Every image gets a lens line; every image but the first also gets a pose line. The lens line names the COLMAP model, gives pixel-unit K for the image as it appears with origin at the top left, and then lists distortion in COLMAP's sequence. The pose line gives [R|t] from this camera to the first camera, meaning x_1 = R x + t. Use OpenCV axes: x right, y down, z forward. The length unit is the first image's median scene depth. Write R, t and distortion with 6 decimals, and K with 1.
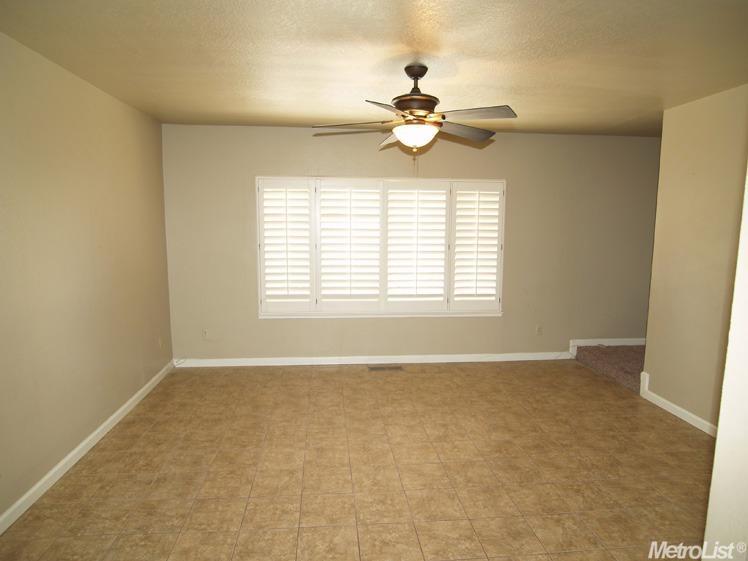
lens RADIAL K [[473.3, 0, 367.8], [0, 473.3, 281.9], [0, 0, 1]] dist [-0.025097, -0.000120]
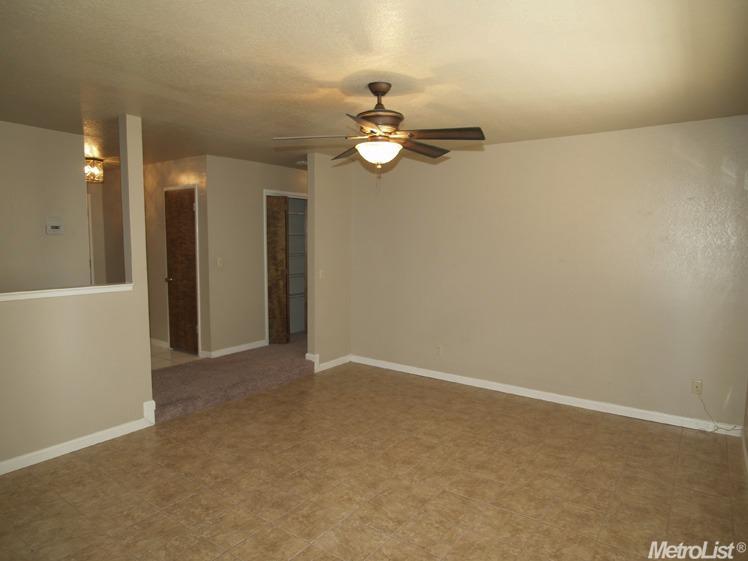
lens RADIAL K [[473.3, 0, 367.8], [0, 473.3, 281.9], [0, 0, 1]] dist [-0.025097, -0.000120]
pose [[-0.657554, 0.062307, -0.750827, 0.863123], [-0.102424, 0.979930, 0.171019, -0.209901], [0.746413, 0.189357, -0.637975, 1.647667]]
